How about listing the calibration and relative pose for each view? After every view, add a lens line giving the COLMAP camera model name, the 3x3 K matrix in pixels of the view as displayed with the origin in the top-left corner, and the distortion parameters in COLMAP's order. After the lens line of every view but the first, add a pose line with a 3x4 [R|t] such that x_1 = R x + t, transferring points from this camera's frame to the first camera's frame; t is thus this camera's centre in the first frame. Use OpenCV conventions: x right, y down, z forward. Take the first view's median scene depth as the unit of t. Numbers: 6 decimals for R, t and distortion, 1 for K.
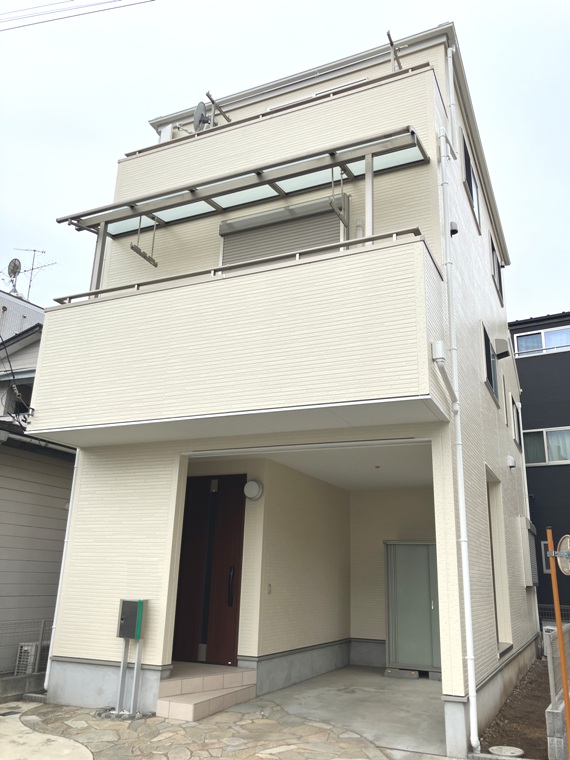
lens RADIAL K [[614.3, 0, 285.0], [0, 614.3, 380.0], [0, 0, 1]] dist [0.002757, 0.003487]
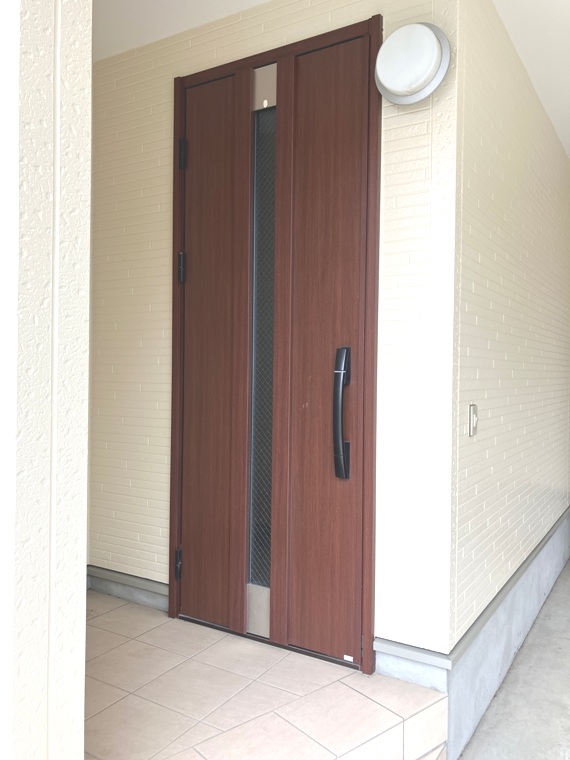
lens RADIAL K [[614.3, 0, 285.0], [0, 614.3, 380.0], [0, 0, 1]] dist [0.002757, 0.003487]
pose [[0.991806, -0.020833, -0.126045, -0.074506], [0.058751, 0.950475, 0.305198, 0.223546], [0.113444, -0.310102, 0.943910, 0.706732]]
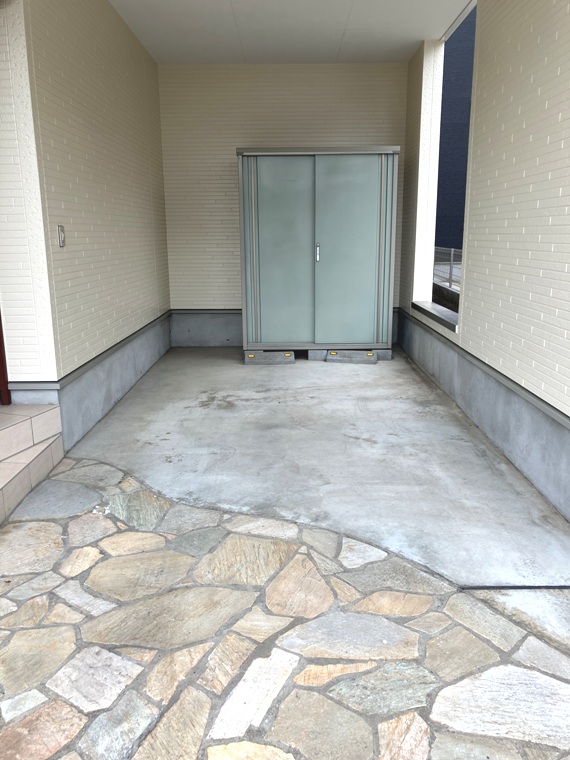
lens RADIAL K [[614.3, 0, 285.0], [0, 614.3, 380.0], [0, 0, 1]] dist [0.002757, 0.003487]
pose [[0.905813, -0.132250, 0.402507, -0.069532], [-0.097150, 0.859885, 0.501159, 0.188884], [-0.412388, -0.493060, 0.766047, 0.536235]]
